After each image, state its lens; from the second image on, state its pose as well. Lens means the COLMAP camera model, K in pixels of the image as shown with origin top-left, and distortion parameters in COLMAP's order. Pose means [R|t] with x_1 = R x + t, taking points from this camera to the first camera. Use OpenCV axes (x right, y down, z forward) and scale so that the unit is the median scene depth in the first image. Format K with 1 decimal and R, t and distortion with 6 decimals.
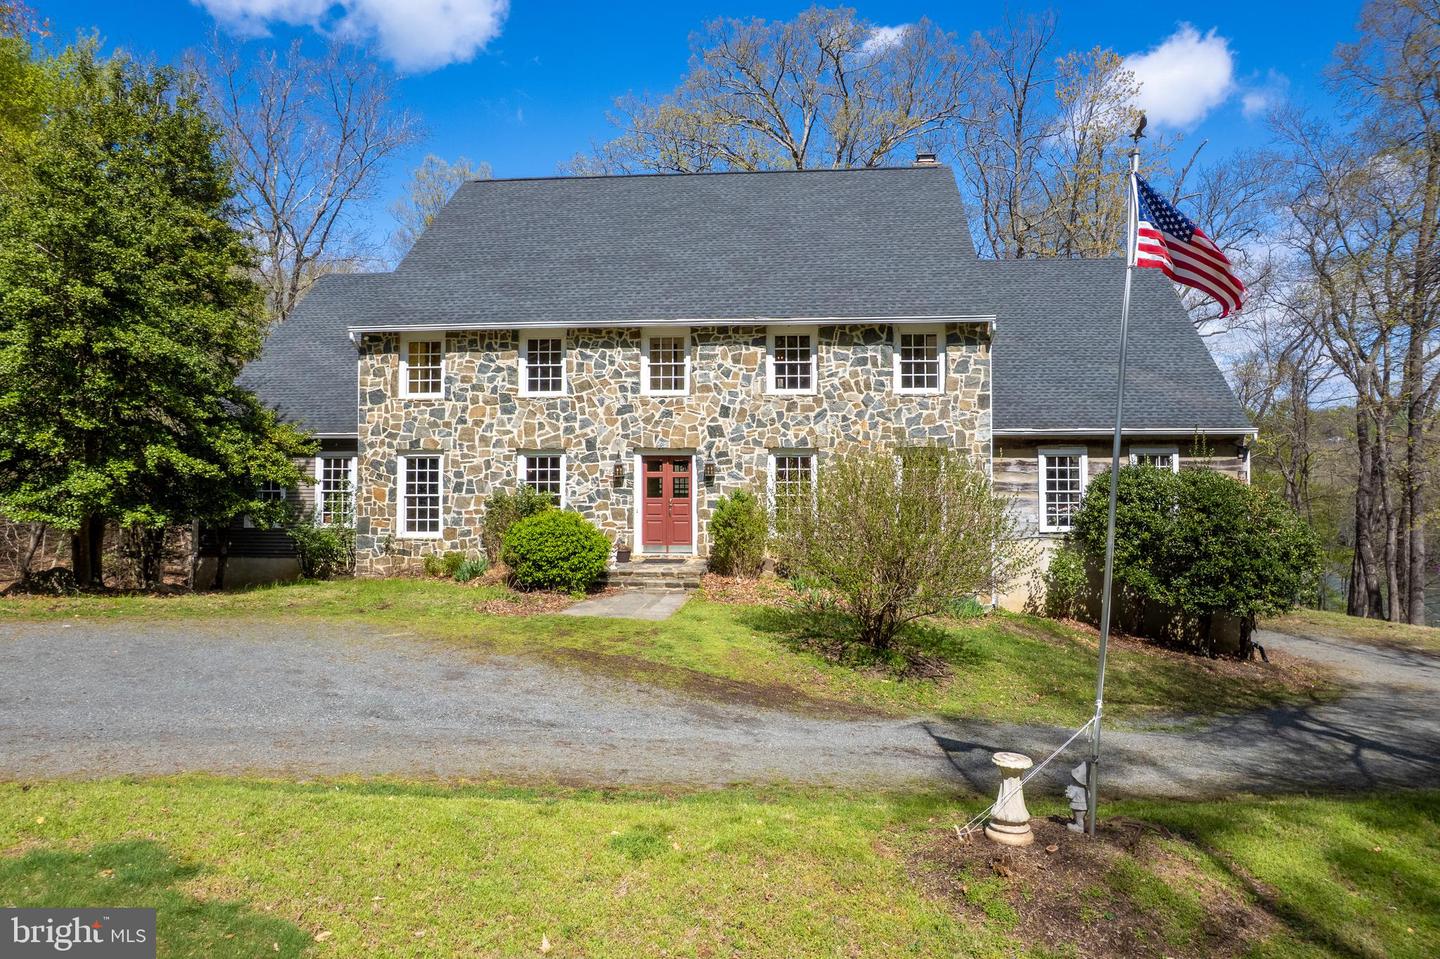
lens RADIAL K [[934.0, 0, 767.5], [0, 934.0, 415.9], [0, 0, 1]] dist [-0.057914, -0.000005]
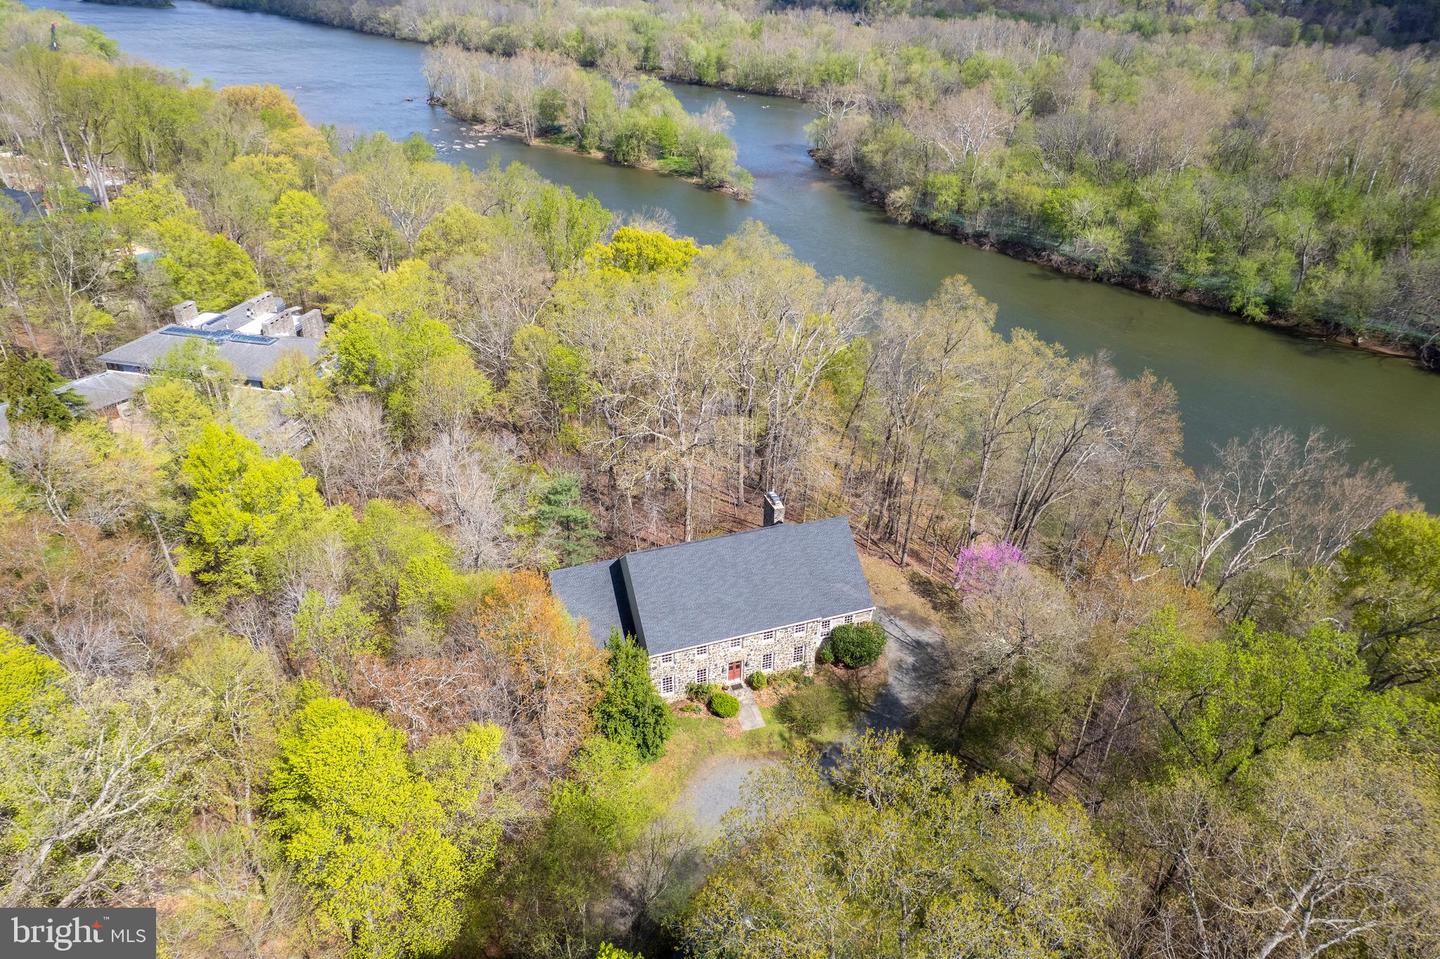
lens RADIAL K [[922.2, 0, 720.7], [0, 922.2, 478.4], [0, 0, 1]] dist [-0.081586, 0.073046]
pose [[0.914380, -0.189511, 0.357763, -1.291626], [-0.033683, 0.845006, 0.533696, -2.443810], [-0.403453, -0.500051, 0.766273, -1.336845]]
